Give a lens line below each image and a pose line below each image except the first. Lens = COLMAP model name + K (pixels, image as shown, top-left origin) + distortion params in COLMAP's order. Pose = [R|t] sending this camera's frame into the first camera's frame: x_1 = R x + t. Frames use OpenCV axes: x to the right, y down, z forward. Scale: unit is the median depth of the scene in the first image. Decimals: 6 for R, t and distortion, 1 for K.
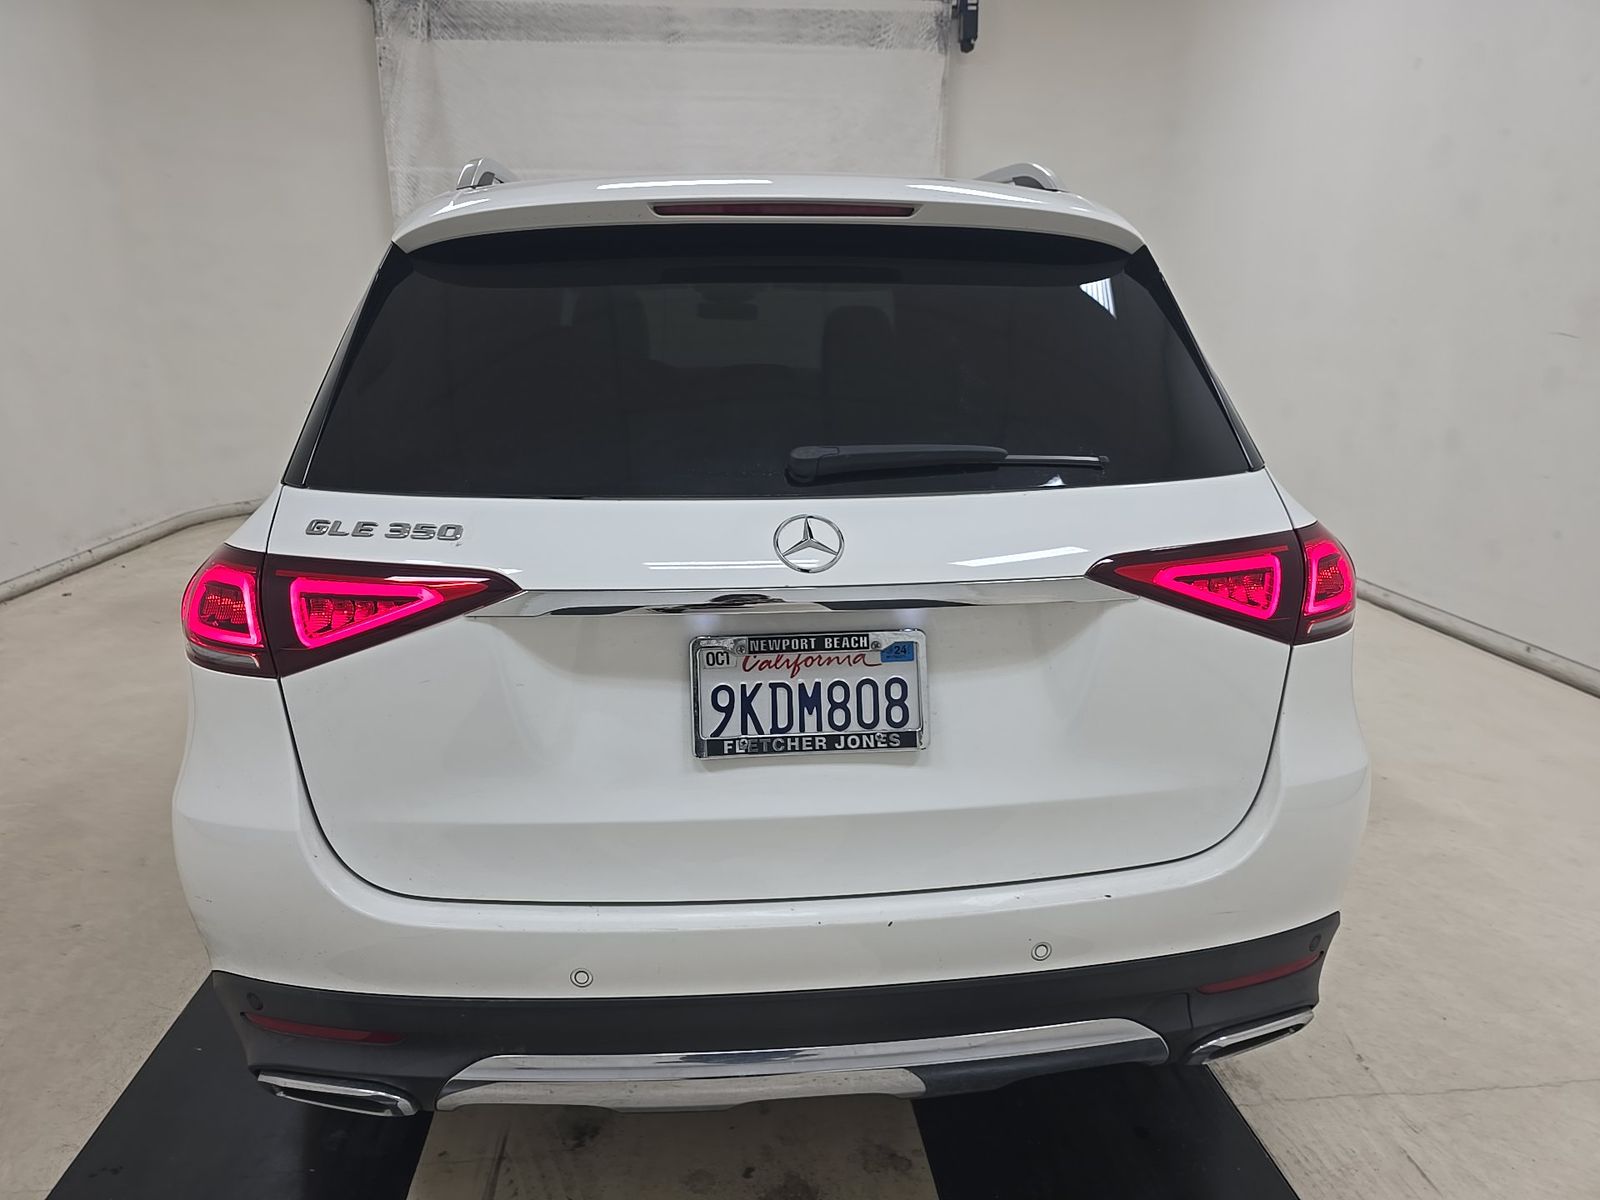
lens RADIAL K [[1081.6, 0, 804.5], [0, 1081.6, 598.4], [0, 0, 1]] dist [0.019705, -0.015457]
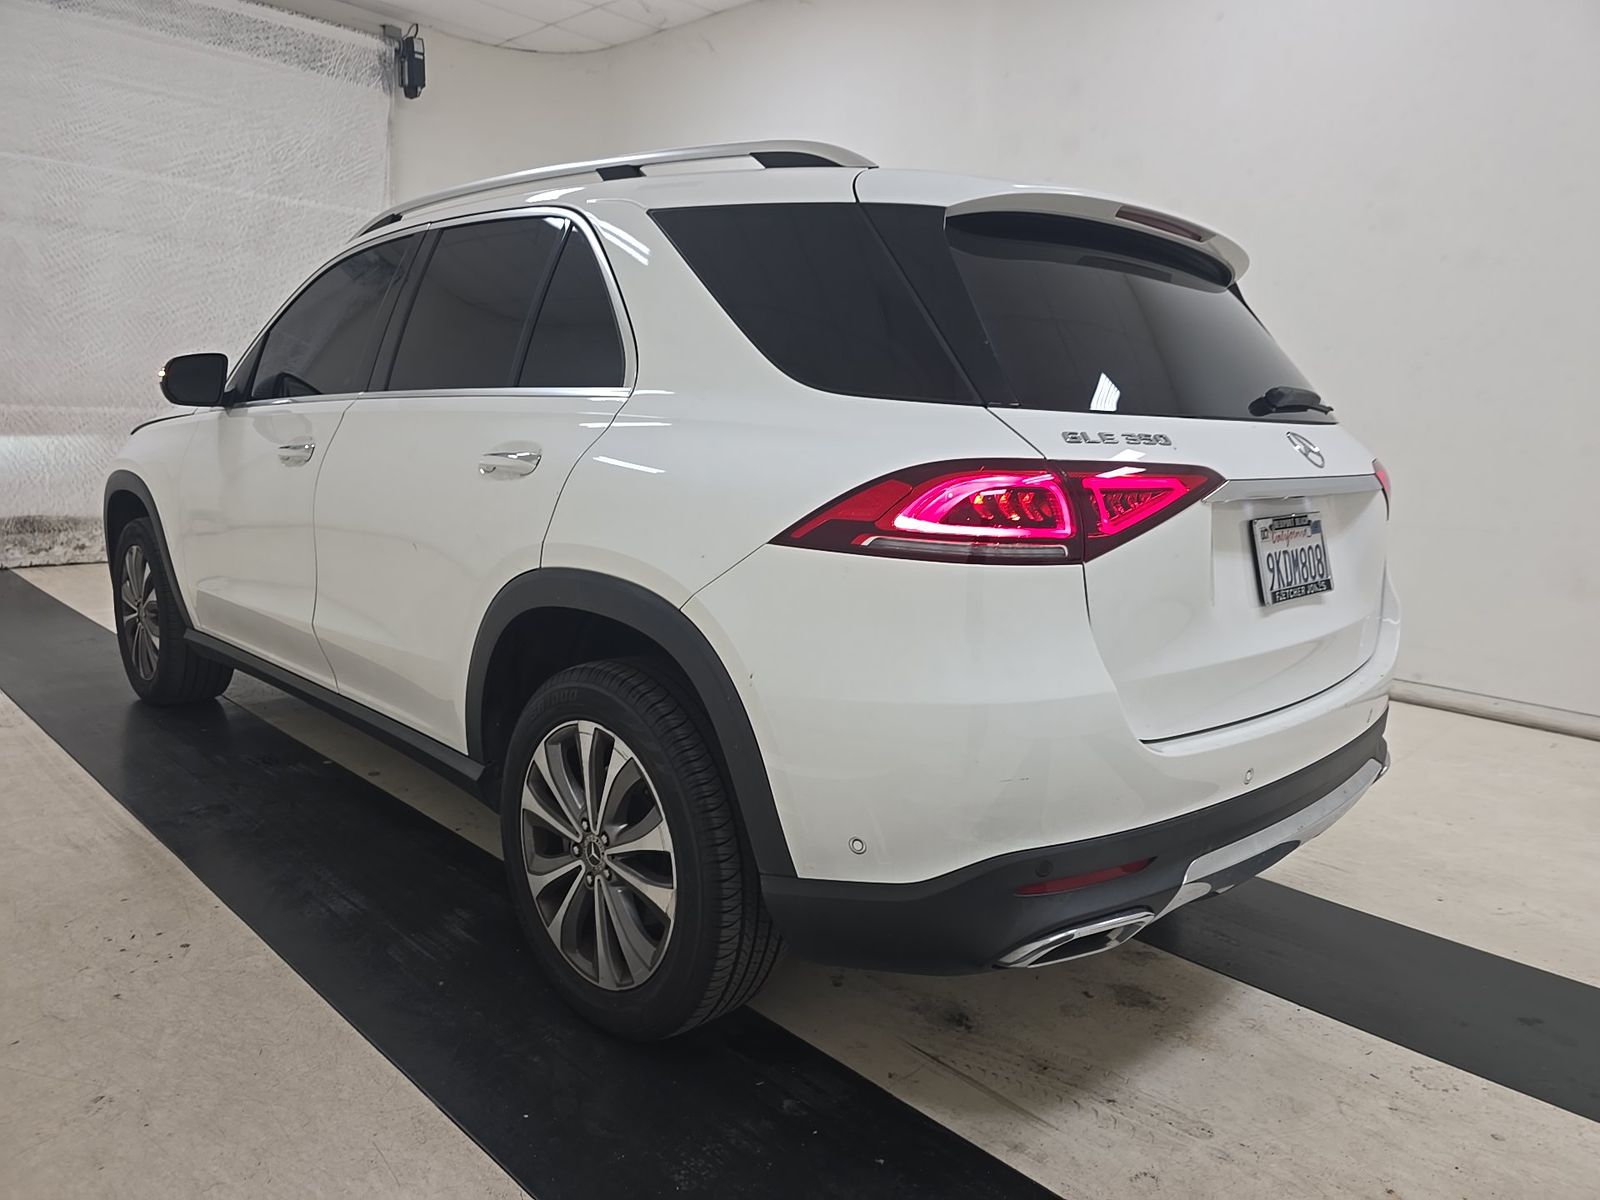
lens RADIAL K [[1081.6, 0, 784.5], [0, 1081.6, 599.0], [0, 0, 1]] dist [0.019705, -0.015457]
pose [[0.777466, -0.073710, 0.624591, -0.856116], [0.113226, 0.993286, -0.023718, 0.060069], [-0.618649, 0.089160, 0.780592, 0.174511]]
